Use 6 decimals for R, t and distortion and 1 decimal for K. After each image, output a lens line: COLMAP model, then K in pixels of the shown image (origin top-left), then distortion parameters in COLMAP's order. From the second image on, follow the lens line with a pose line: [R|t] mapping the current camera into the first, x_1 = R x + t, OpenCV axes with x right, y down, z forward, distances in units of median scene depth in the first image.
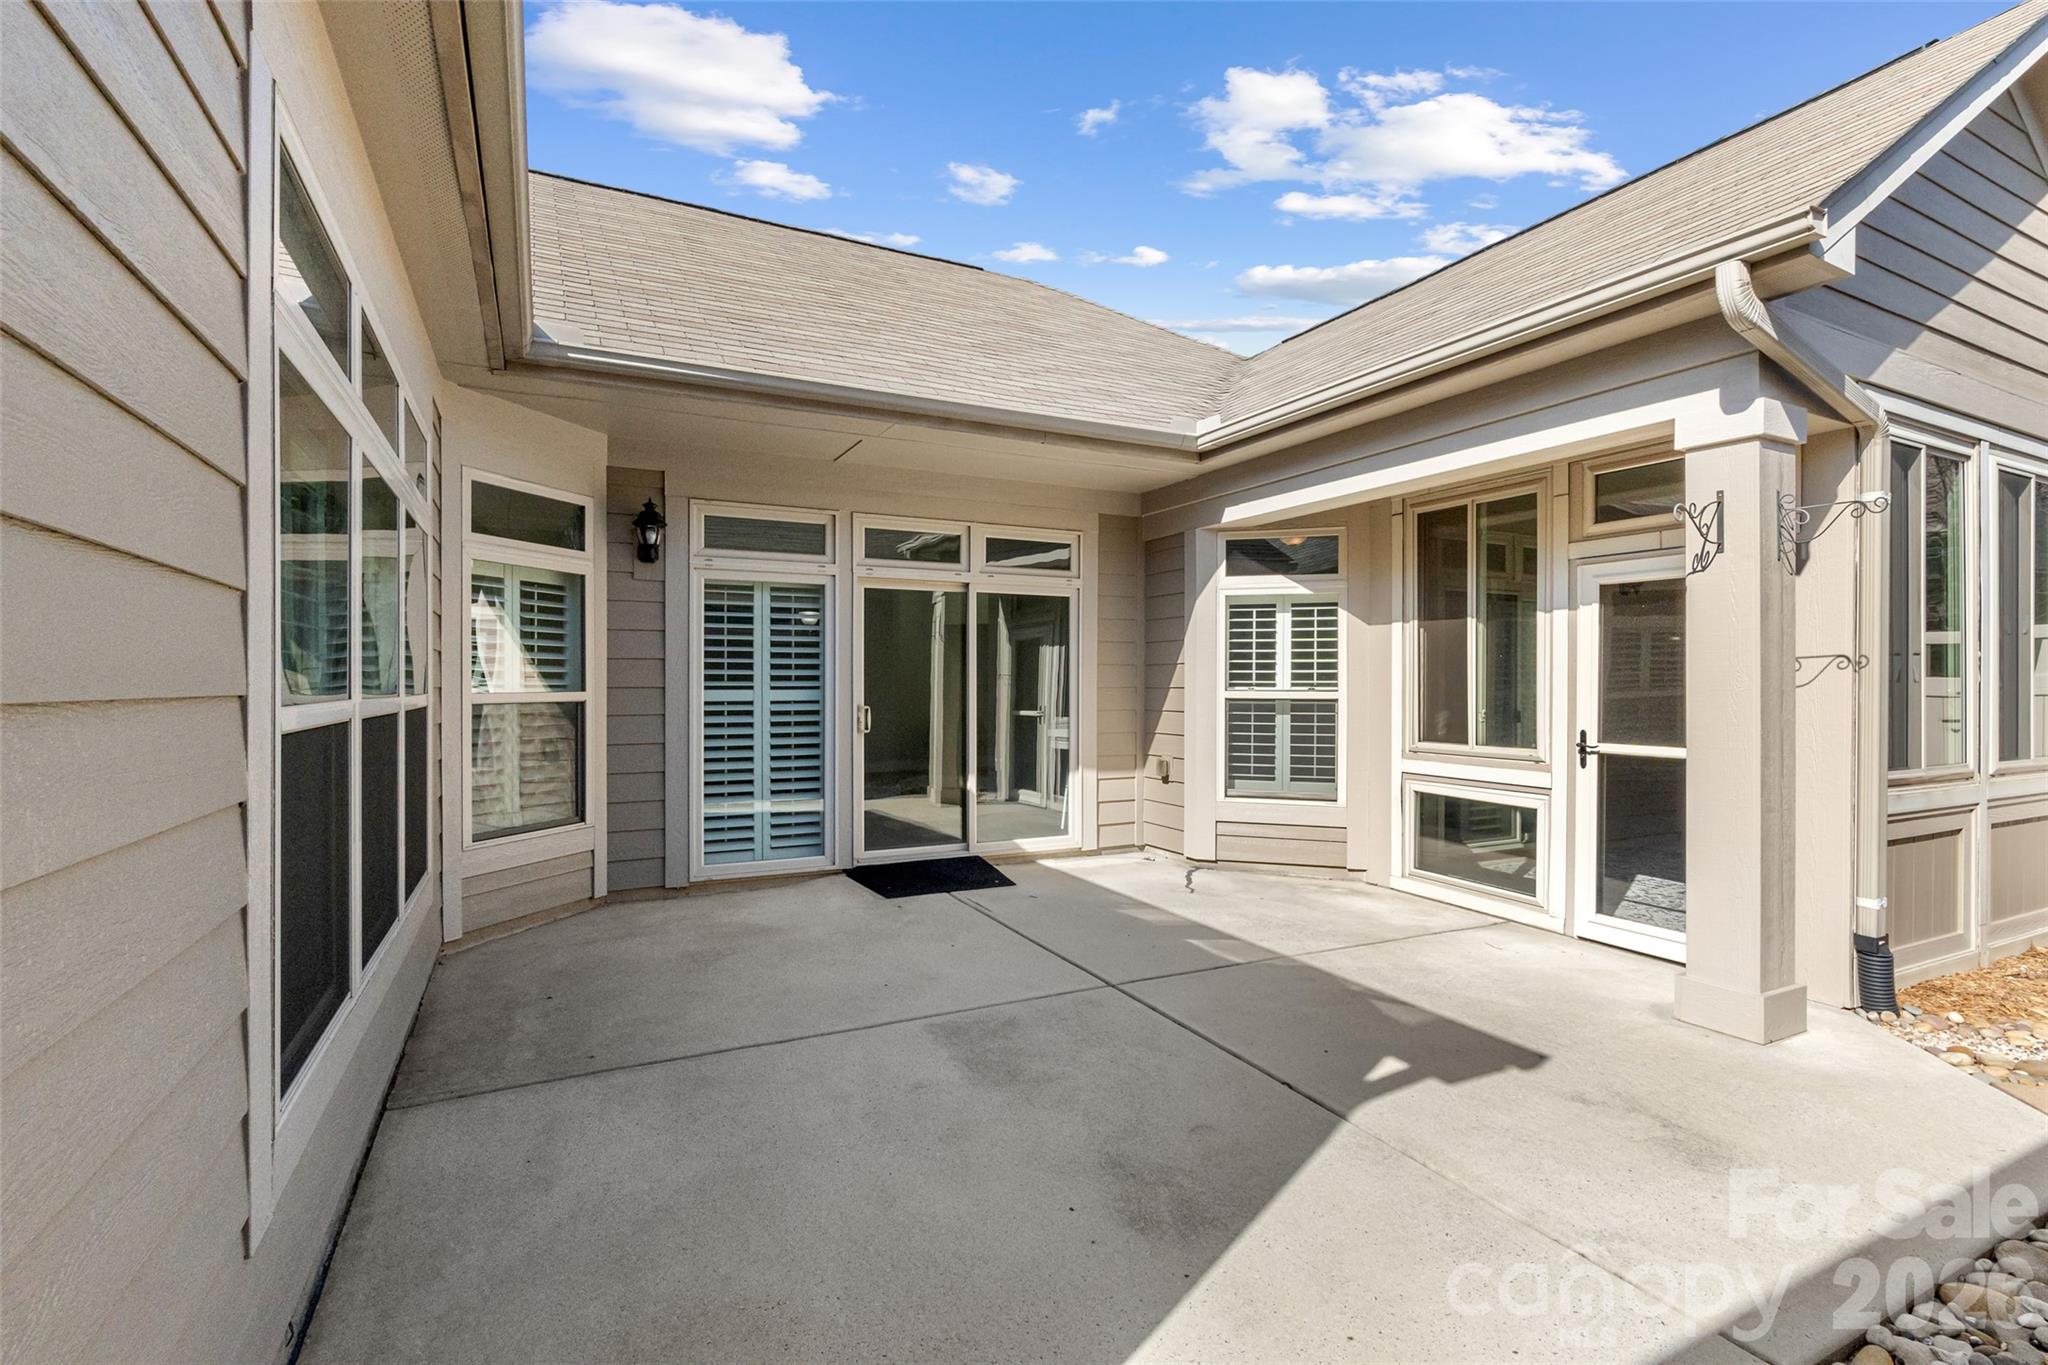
lens RADIAL K [[957.2, 0, 1026.6], [0, 957.2, 691.0], [0, 0, 1]] dist [-0.005442, 0.000280]
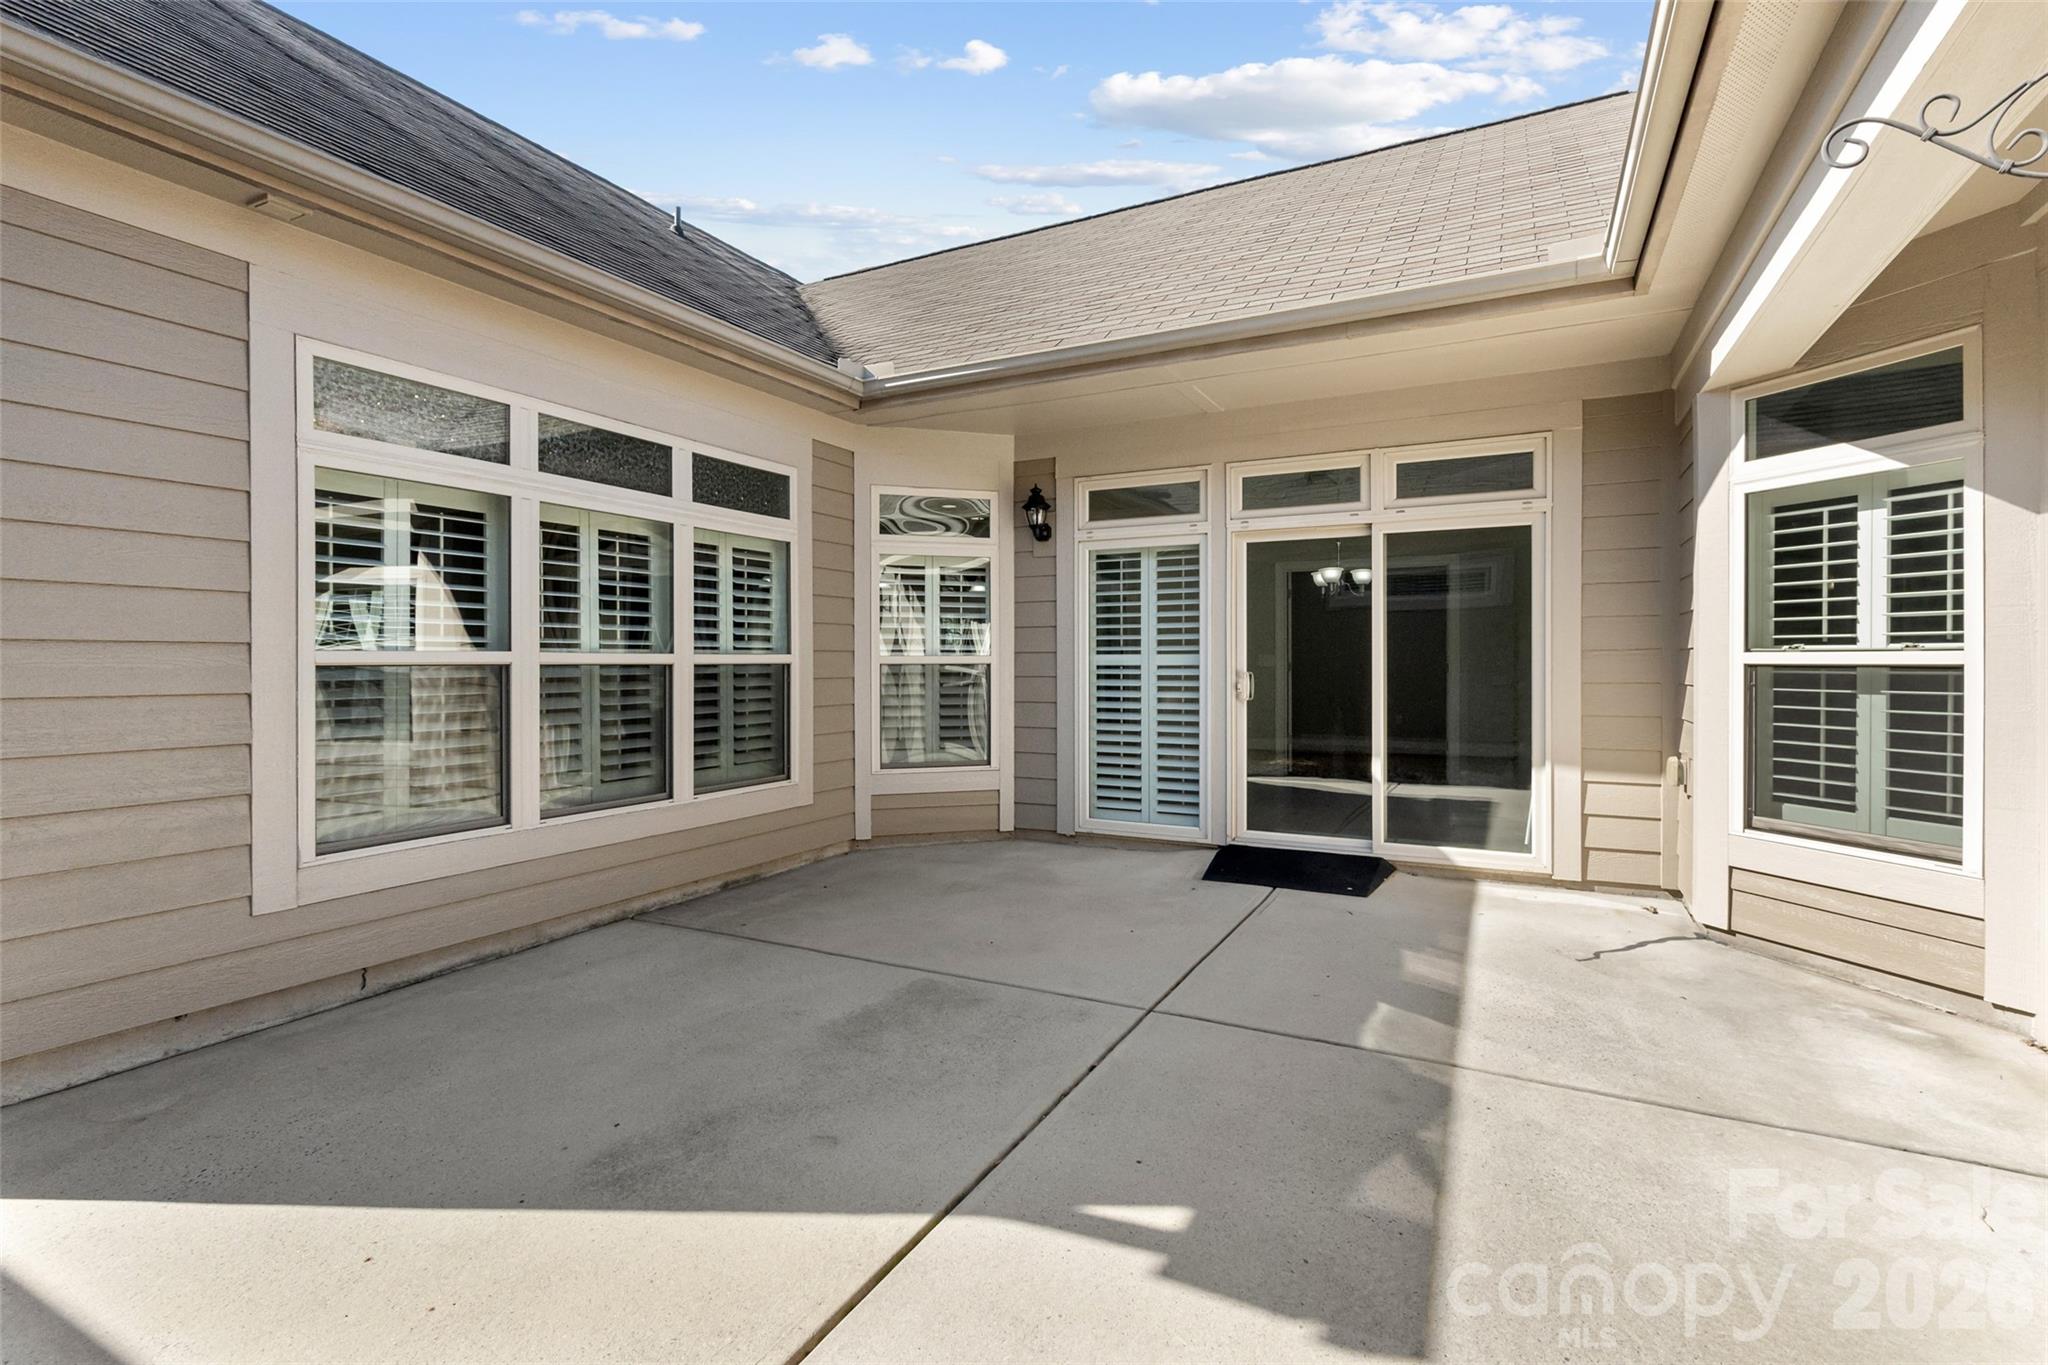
lens RADIAL K [[957.2, 0, 1016.2], [0, 957.2, 667.2], [0, 0, 1]] dist [-0.005442, 0.000280]
pose [[0.572552, 0.003426, -0.819861, 0.482642], [-0.005302, 0.999986, 0.000477, 0.012827], [0.819851, 0.004074, 0.572562, 0.311696]]
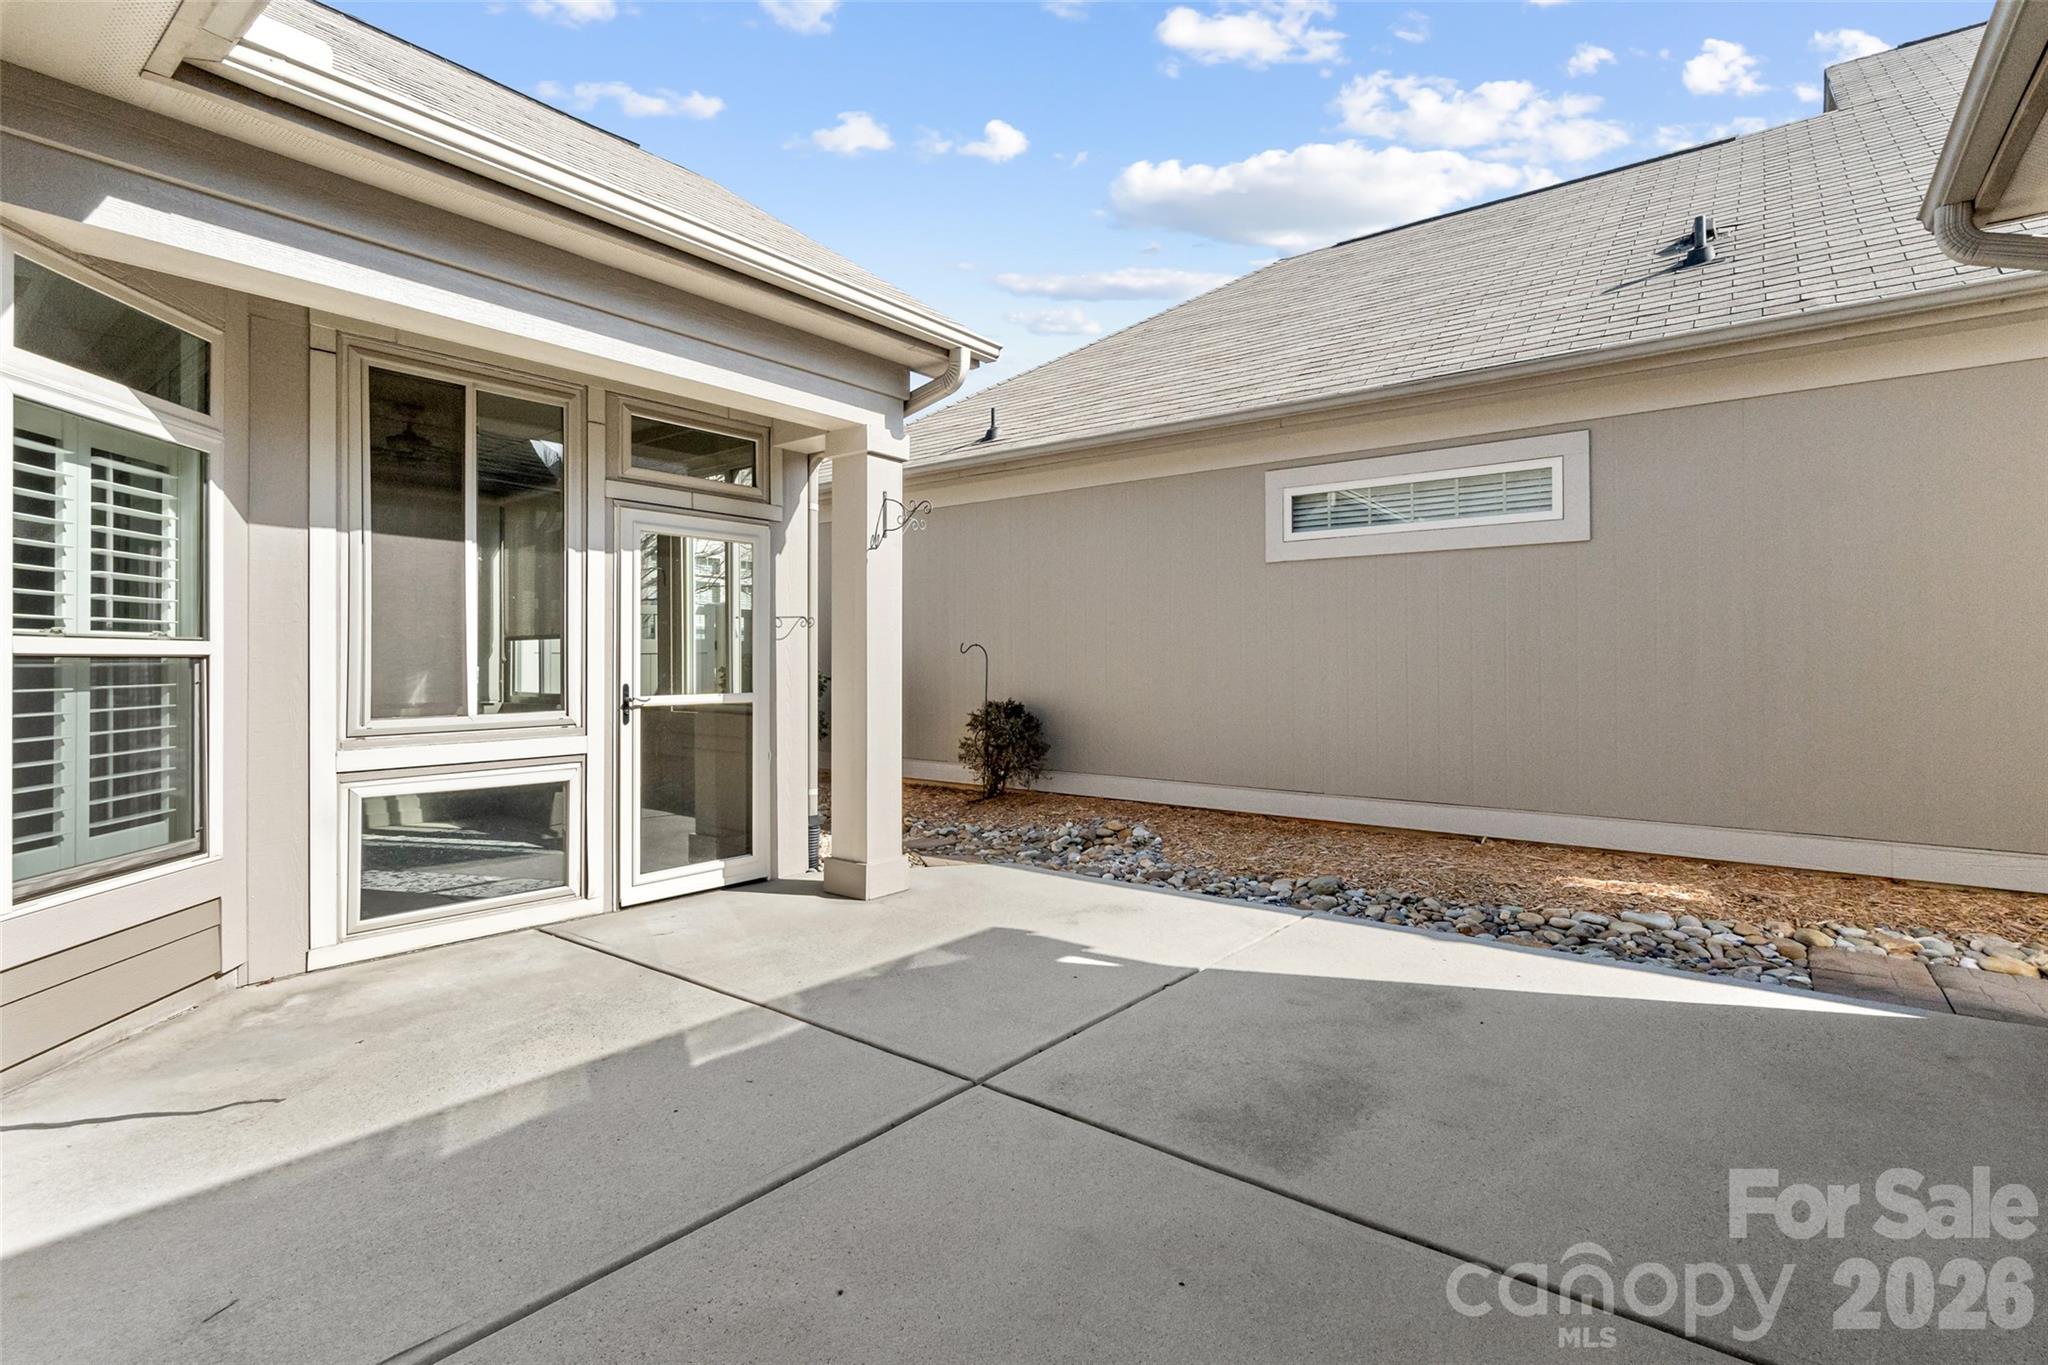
lens RADIAL K [[957.2, 0, 1024.7], [0, 957.2, 653.3], [0, 0, 1]] dist [-0.005442, 0.000280]
pose [[-0.427442, 0.005844, 0.904024, -0.357188], [0.011249, 0.999936, -0.001145, 0.013772], [-0.903973, 0.009680, -0.427480, 0.873230]]
